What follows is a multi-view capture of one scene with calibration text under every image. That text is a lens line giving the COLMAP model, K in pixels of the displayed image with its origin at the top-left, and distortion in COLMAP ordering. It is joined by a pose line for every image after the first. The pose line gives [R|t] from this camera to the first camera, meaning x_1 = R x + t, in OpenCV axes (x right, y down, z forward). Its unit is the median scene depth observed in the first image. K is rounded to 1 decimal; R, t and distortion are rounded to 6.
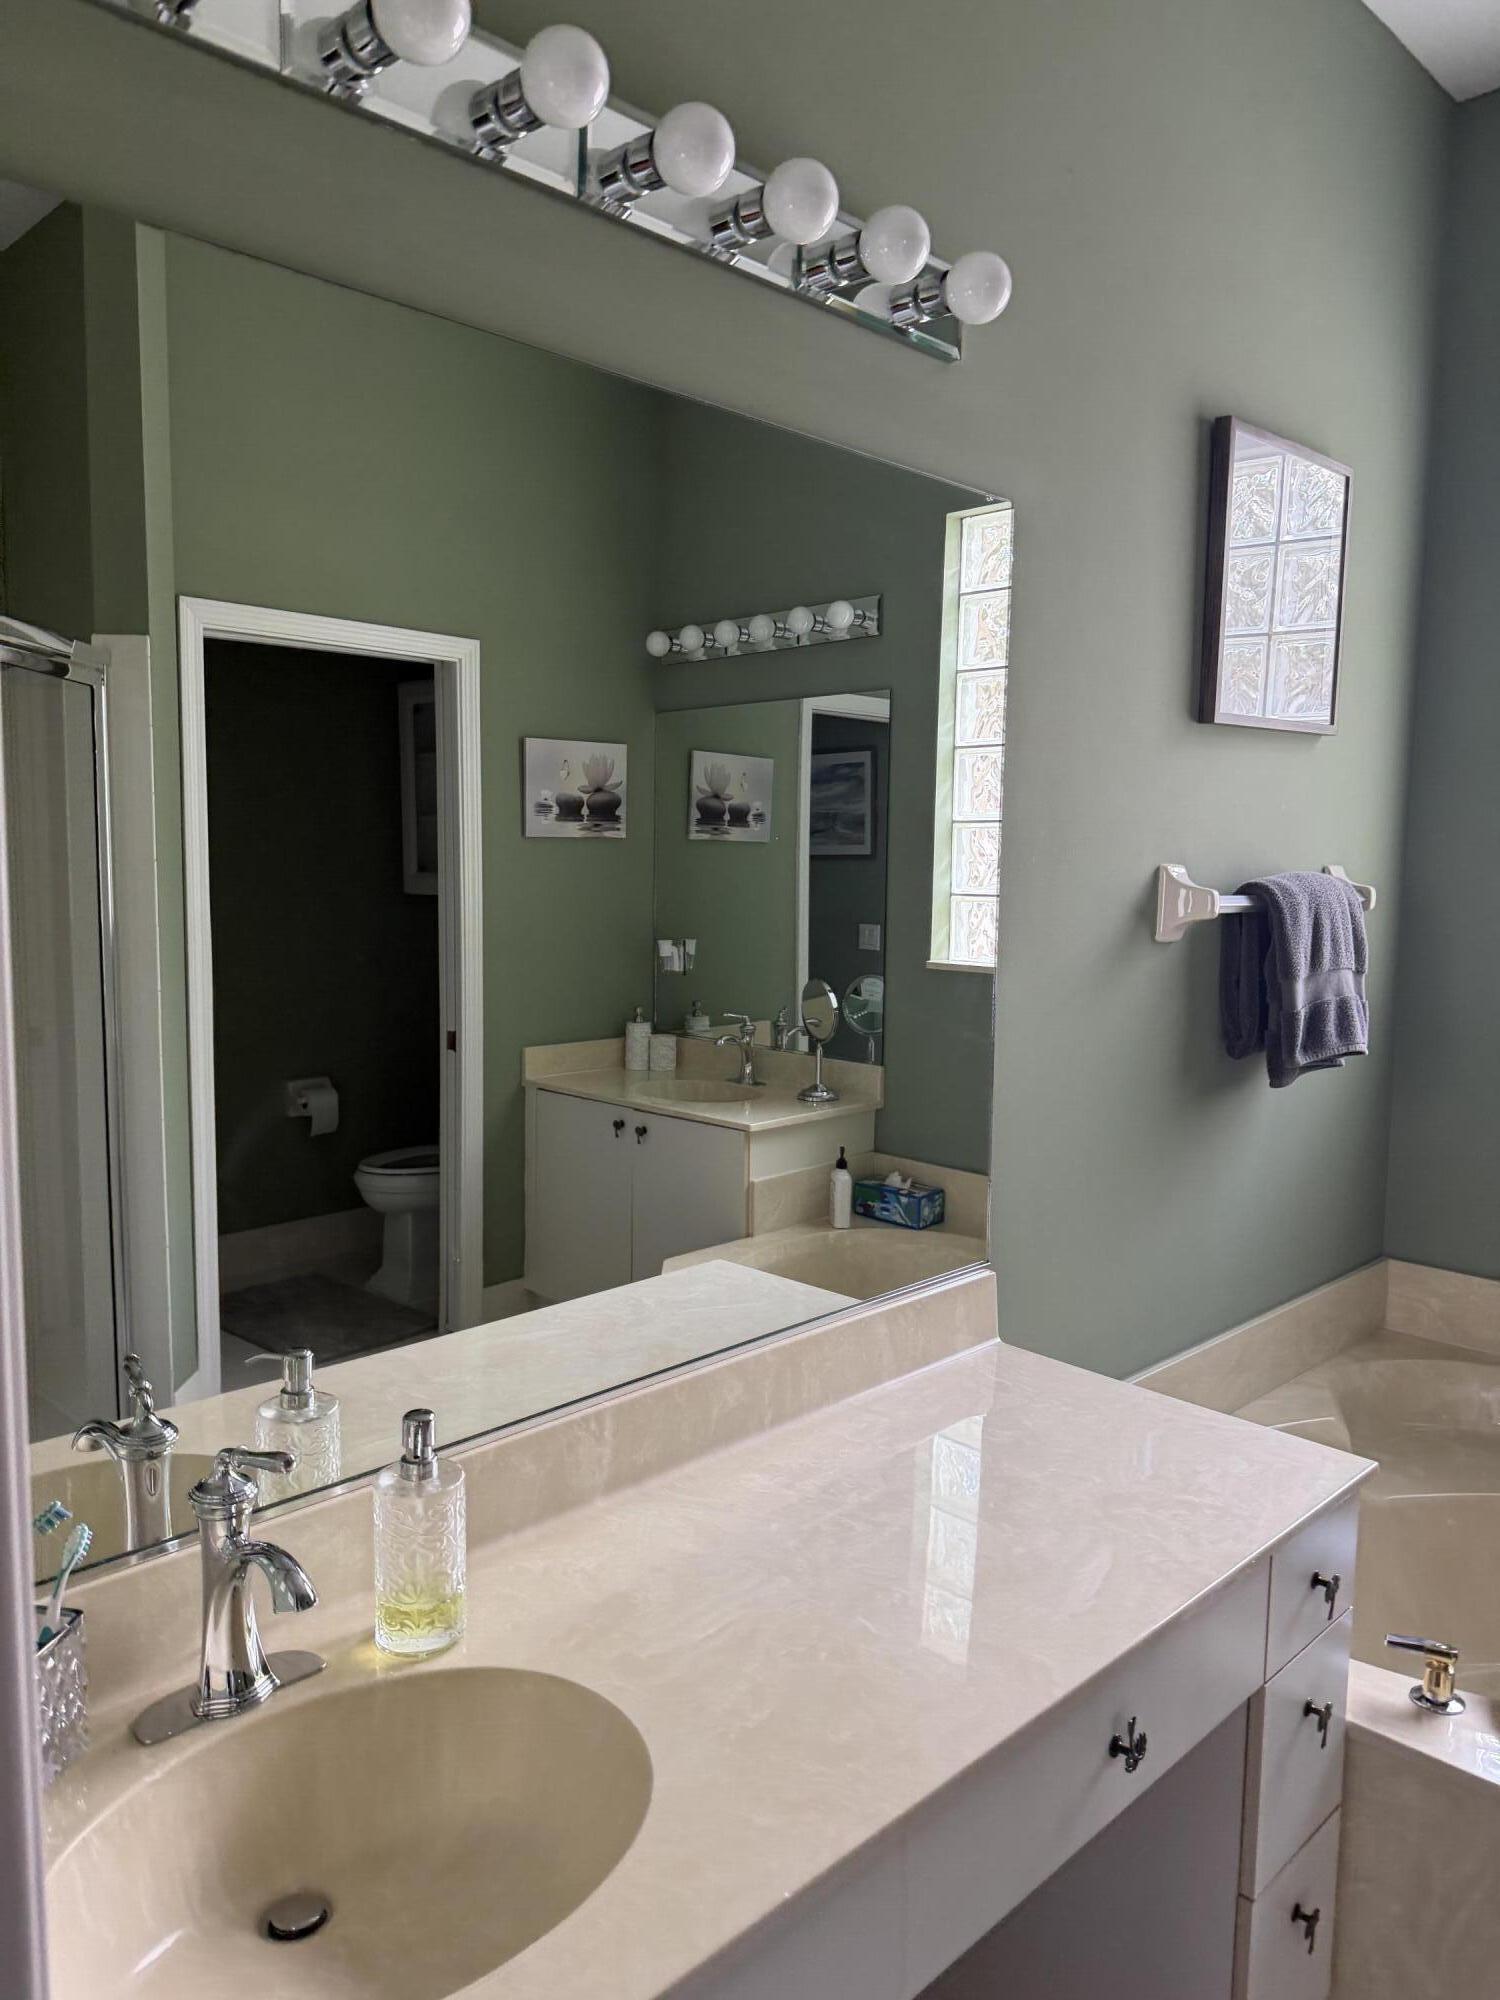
lens RADIAL K [[1382.0, 0, 750.0], [0, 1382.0, 1000.0], [0, 0, 1]] dist [0.105276, -0.189642]
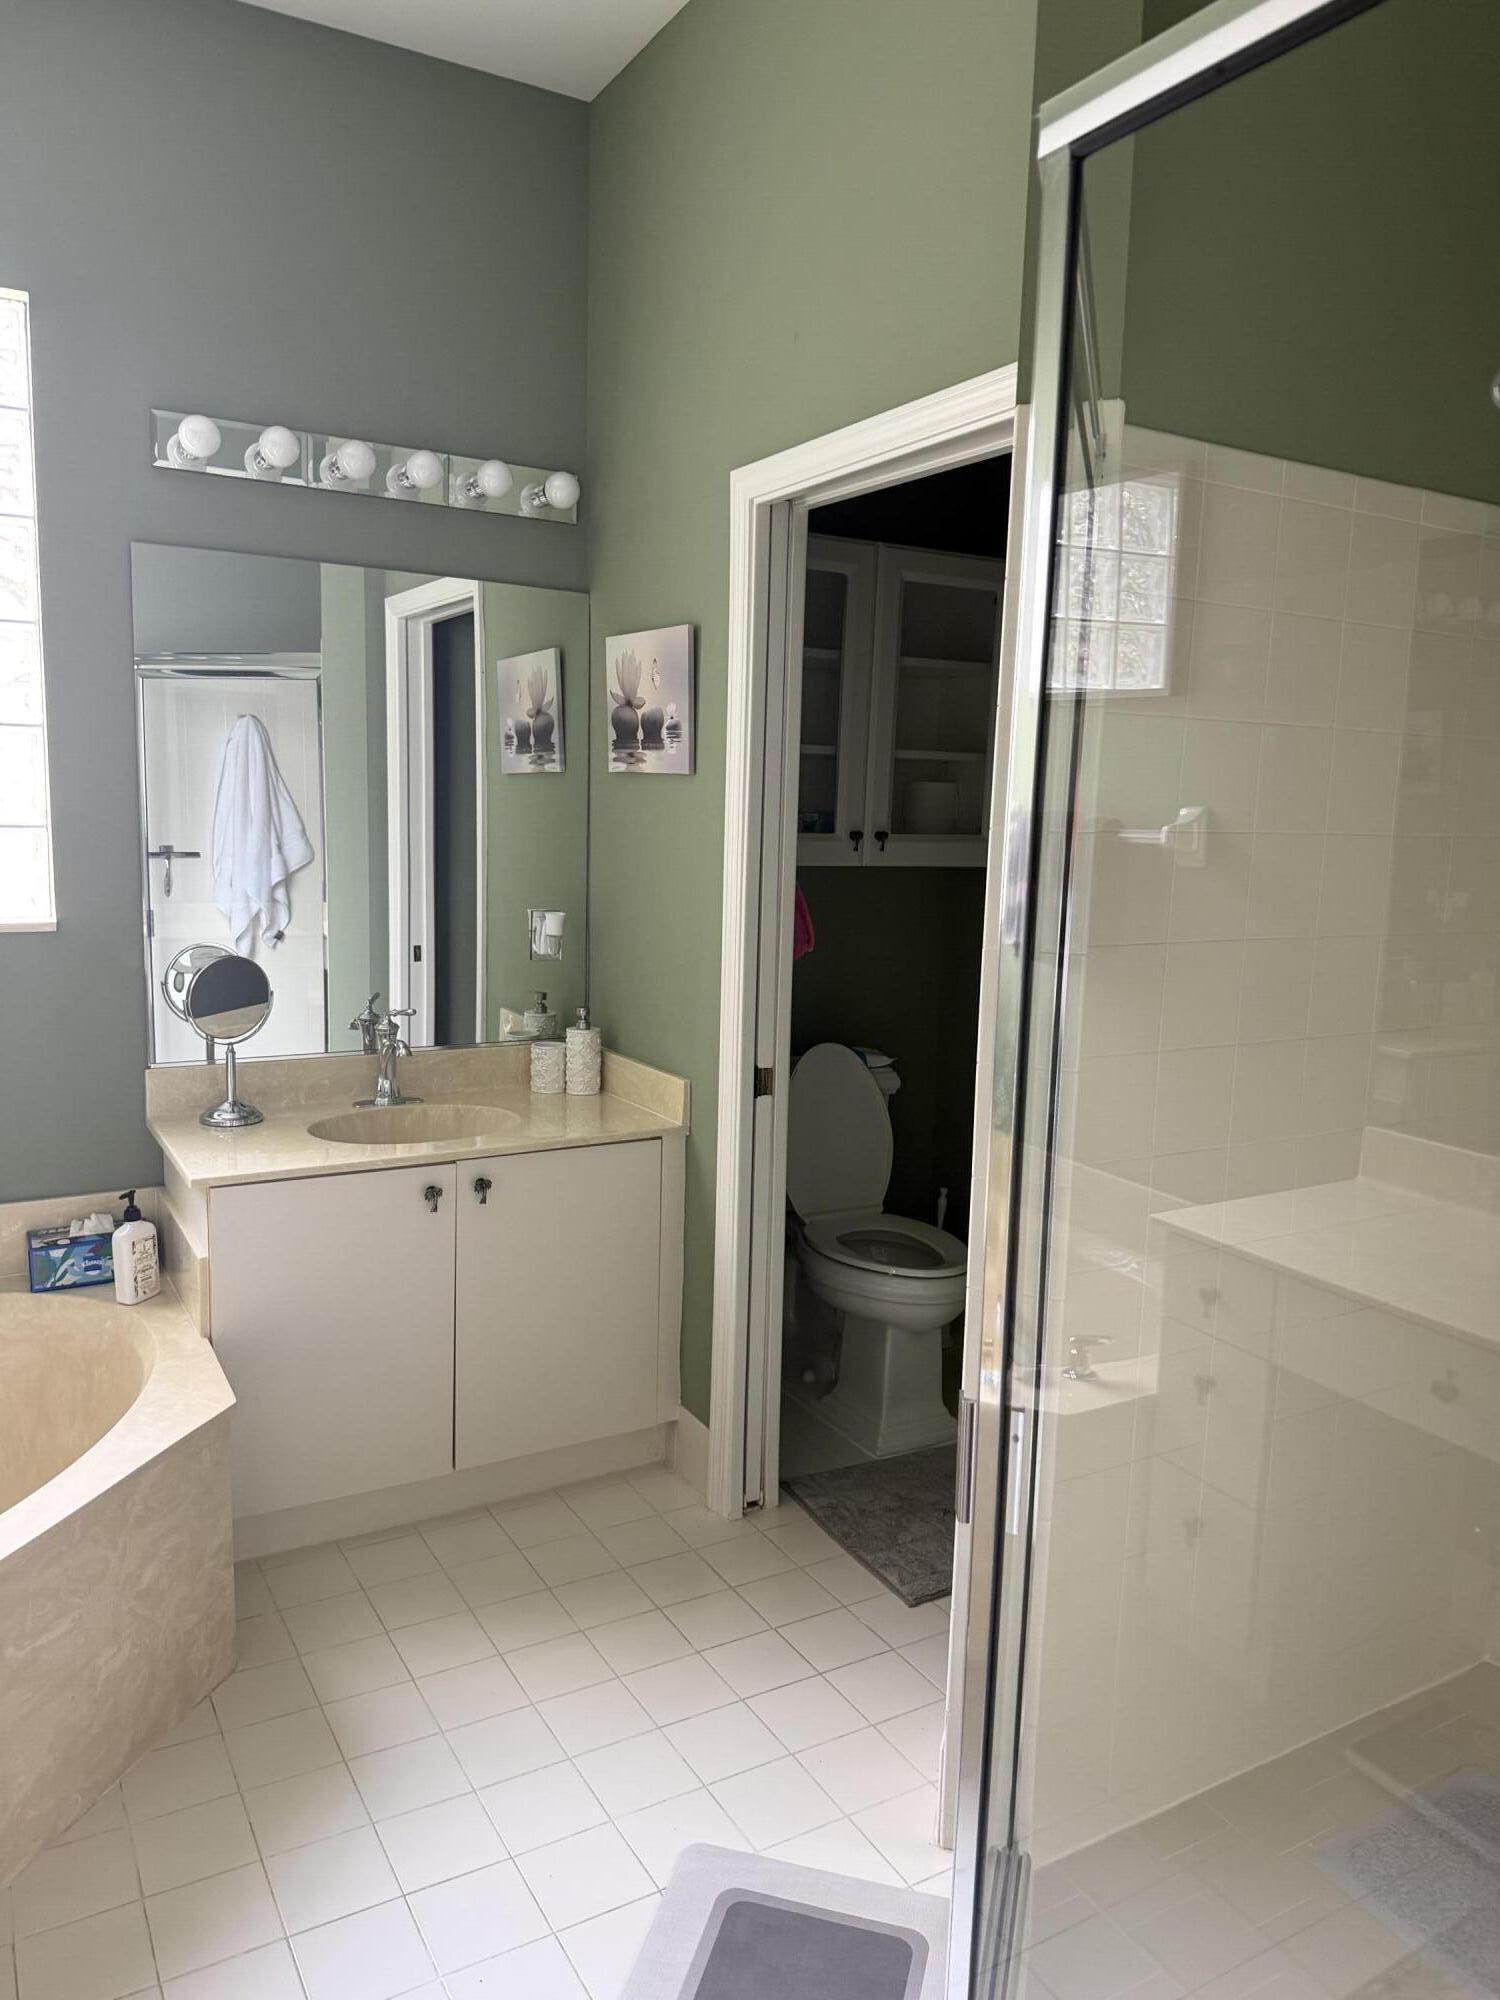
lens RADIAL K [[1382.0, 0, 750.0], [0, 1382.0, 1000.0], [0, 0, 1]] dist [0.105276, -0.189642]
pose [[-0.258285, 0.117526, -0.958893, 0.600310], [-0.135128, 0.978420, 0.156317, -0.122004], [0.956572, 0.169948, -0.236830, 1.242846]]
